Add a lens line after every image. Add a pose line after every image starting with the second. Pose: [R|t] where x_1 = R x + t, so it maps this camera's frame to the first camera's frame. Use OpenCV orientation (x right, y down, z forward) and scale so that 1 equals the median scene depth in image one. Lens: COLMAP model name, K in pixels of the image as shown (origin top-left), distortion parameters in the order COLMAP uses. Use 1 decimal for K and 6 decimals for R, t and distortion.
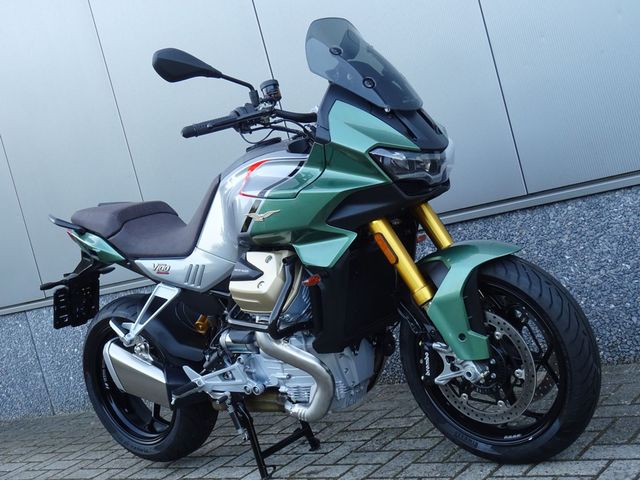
lens RADIAL K [[958.9, 0, 320.0], [0, 958.9, 240.0], [0, 0, 1]] dist [0.021047, 0.000000]
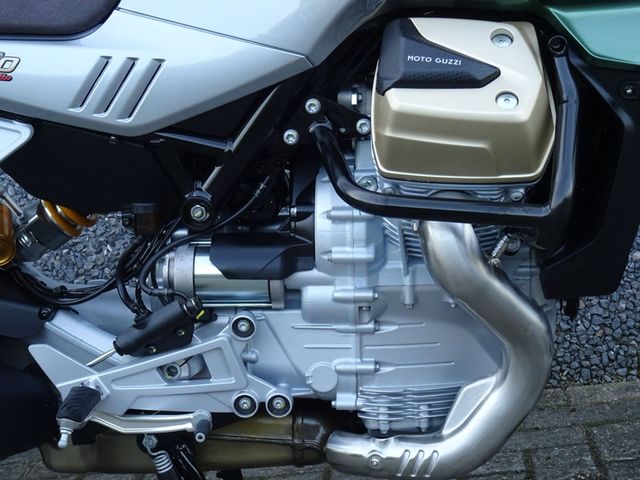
lens RADIAL K [[1718.9, 0, 320.0], [0, 1718.9, 240.2], [0, 0, 1]] dist [0.040477, 0.000000]
pose [[0.801765, 0.058478, 0.594771, -0.456633], [-0.052071, 0.998252, -0.027955, 0.109488], [-0.595366, -0.008557, 0.803409, 0.445945]]
